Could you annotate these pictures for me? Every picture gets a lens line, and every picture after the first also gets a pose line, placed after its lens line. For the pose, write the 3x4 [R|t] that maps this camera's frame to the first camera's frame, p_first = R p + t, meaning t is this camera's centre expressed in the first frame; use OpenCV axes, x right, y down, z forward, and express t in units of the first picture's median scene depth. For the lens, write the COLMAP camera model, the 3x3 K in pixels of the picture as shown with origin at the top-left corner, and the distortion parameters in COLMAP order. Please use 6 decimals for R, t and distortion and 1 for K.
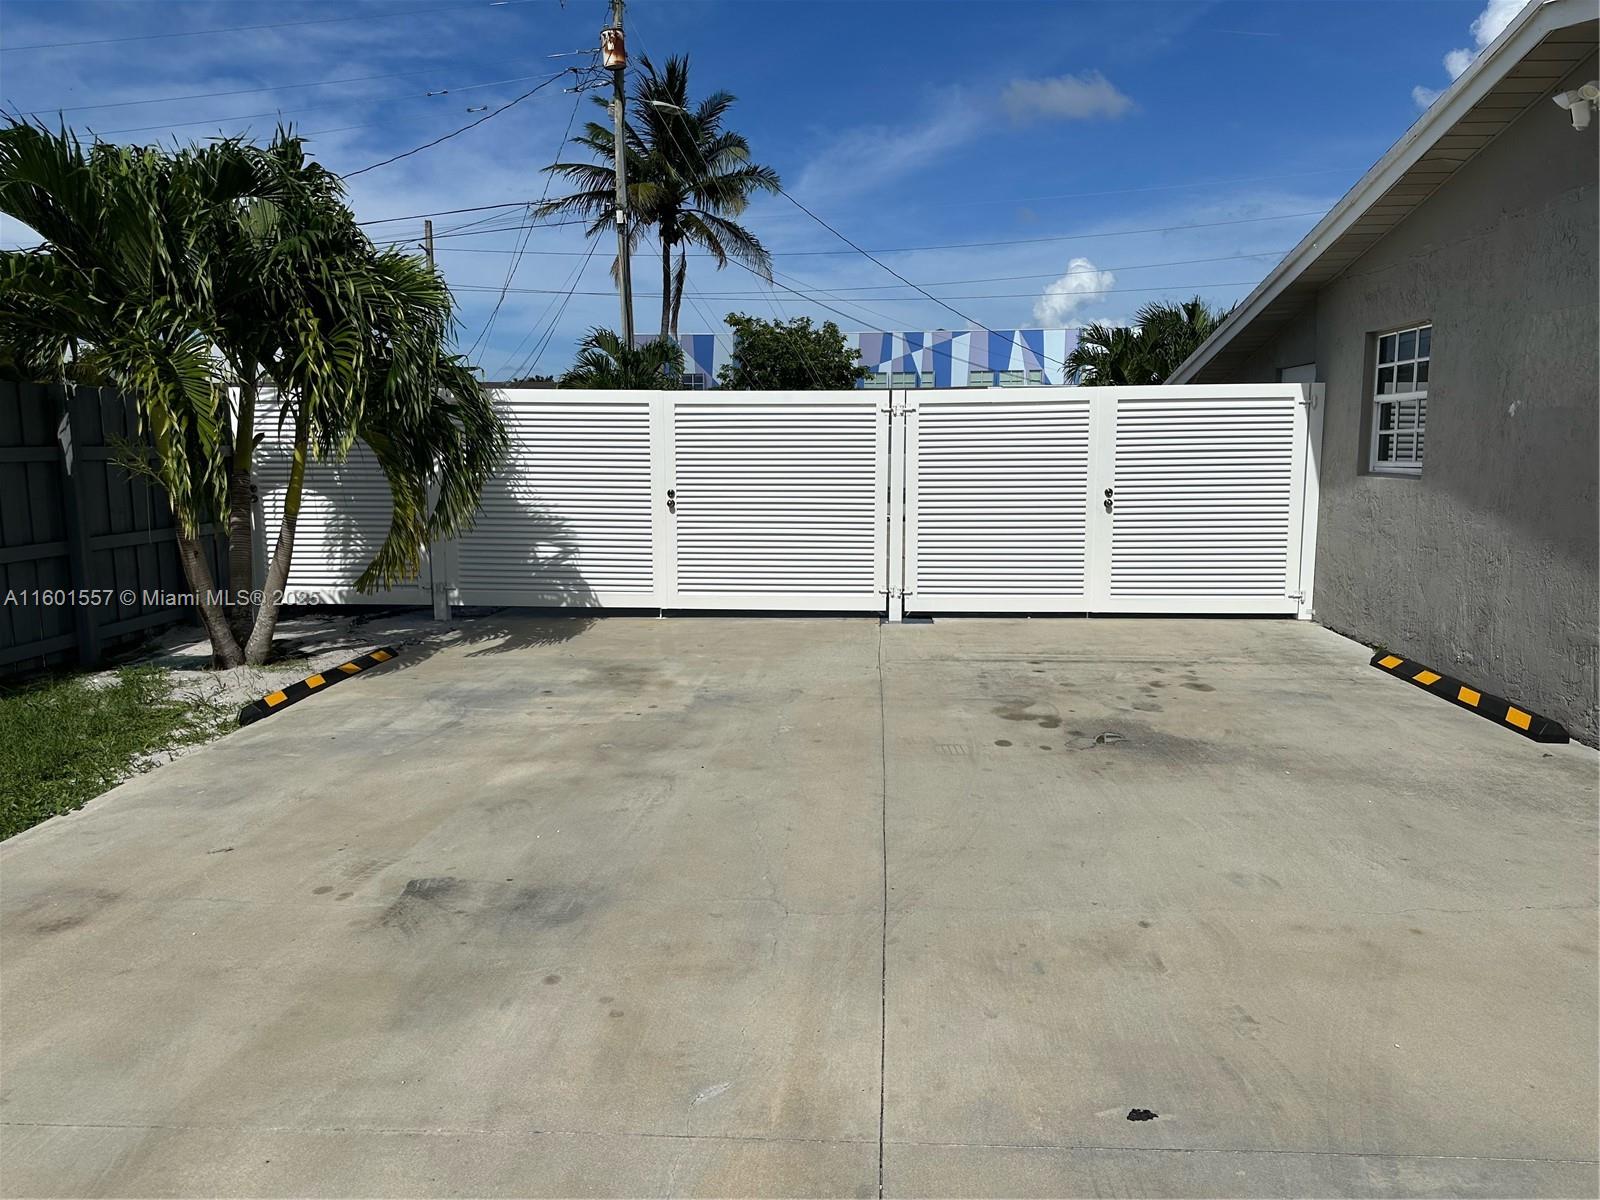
lens RADIAL K [[1112.3, 0, 791.4], [0, 1112.3, 590.3], [0, 0, 1]] dist [0.141632, -0.220292]
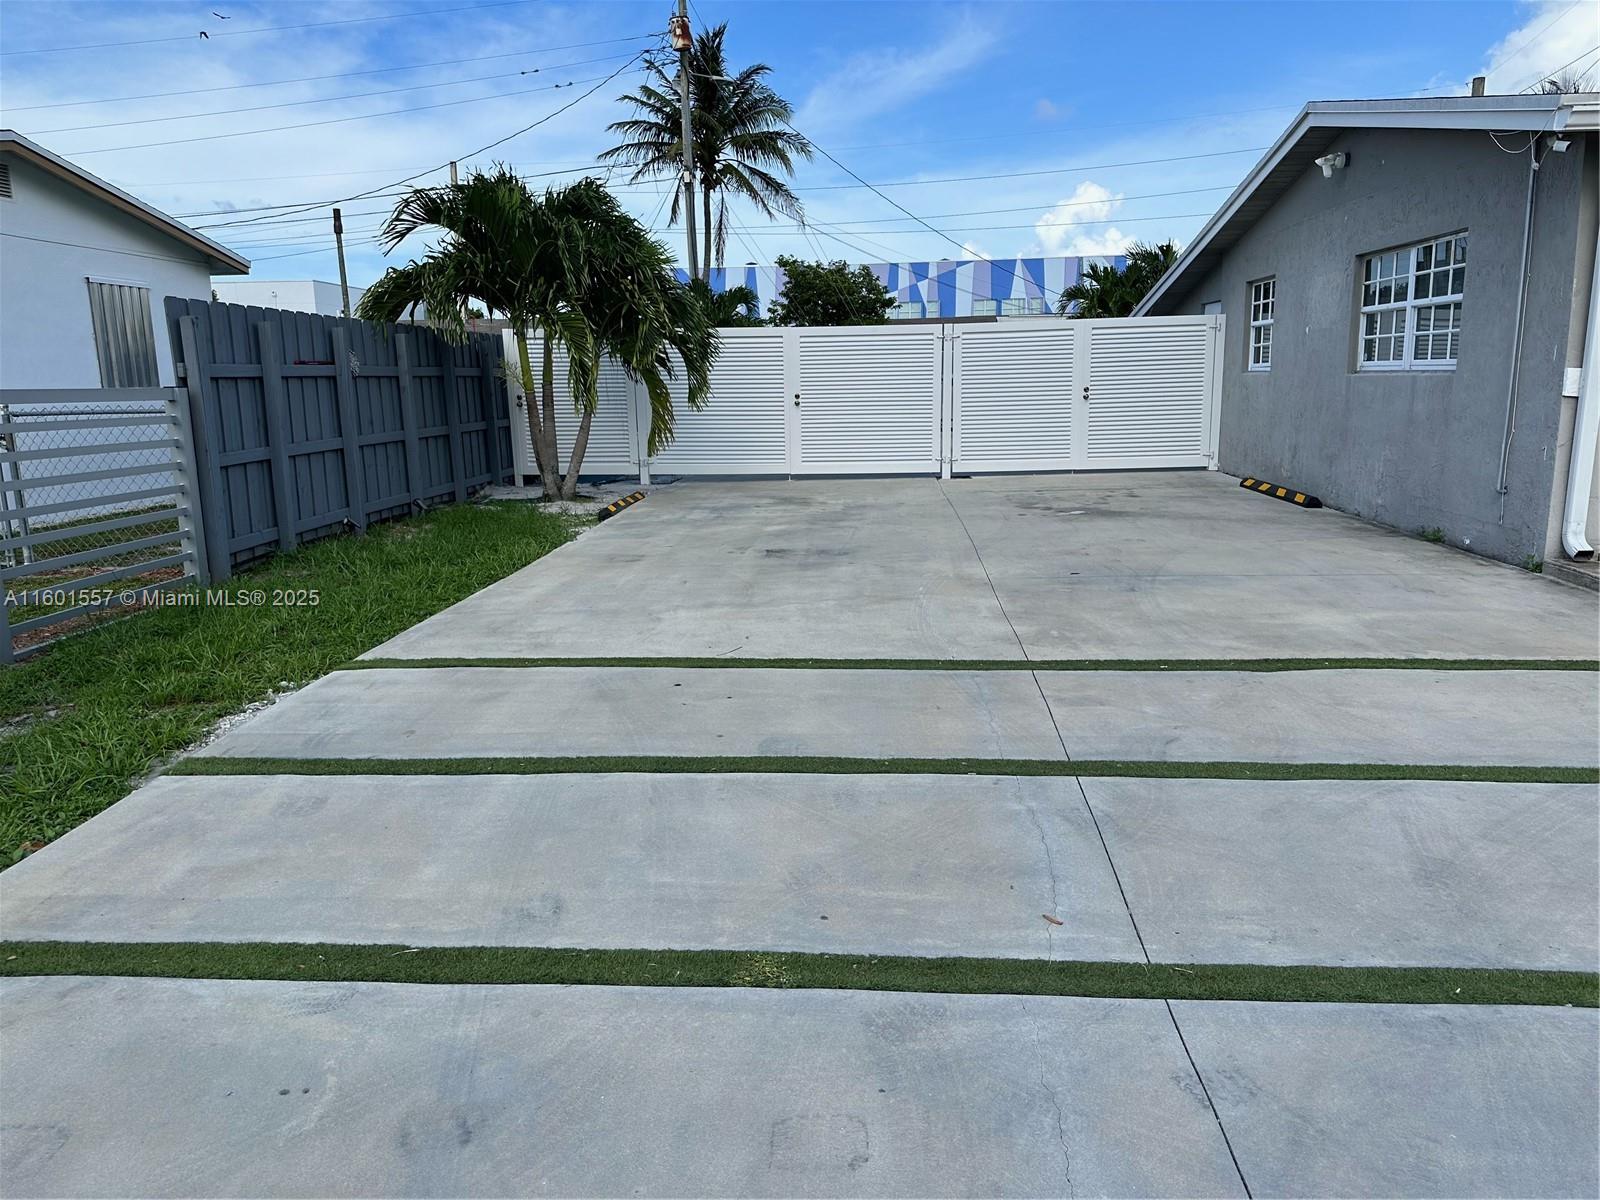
lens RADIAL K [[1129.6, 0, 809.5], [0, 1129.6, 581.3], [0, 0, 1]] dist [0.155111, -0.241124]
pose [[0.999726, -0.017720, 0.015281, -0.140928], [0.016974, 0.998719, 0.047677, 0.106659], [-0.016106, -0.047404, 0.998746, -0.642616]]
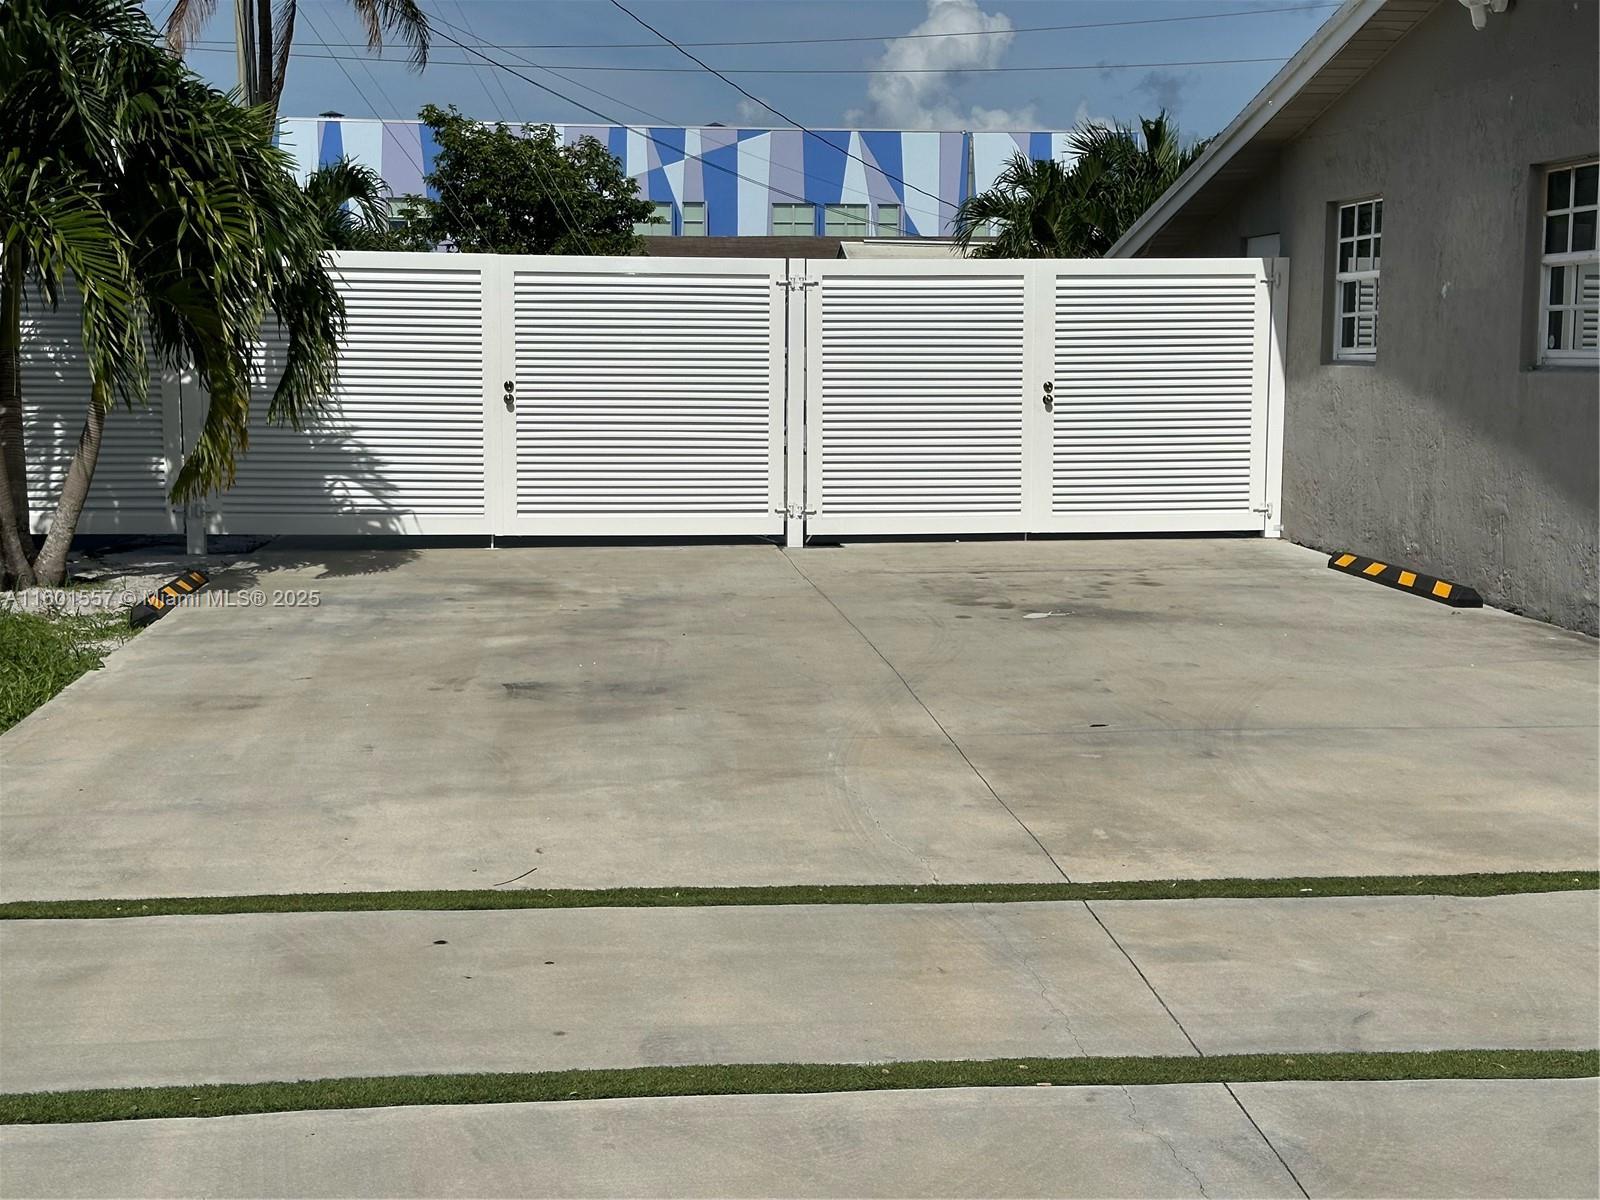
lens RADIAL K [[2250.8, 0, 800.0], [0, 2250.8, 600.0], [0, 0, 1]] dist [0.207446, -0.462006]
pose [[0.984038, -0.014568, 0.177361, -0.224496], [0.017281, 0.999756, -0.013764, 0.103574], [-0.177117, 0.016609, 0.984050, -0.693224]]
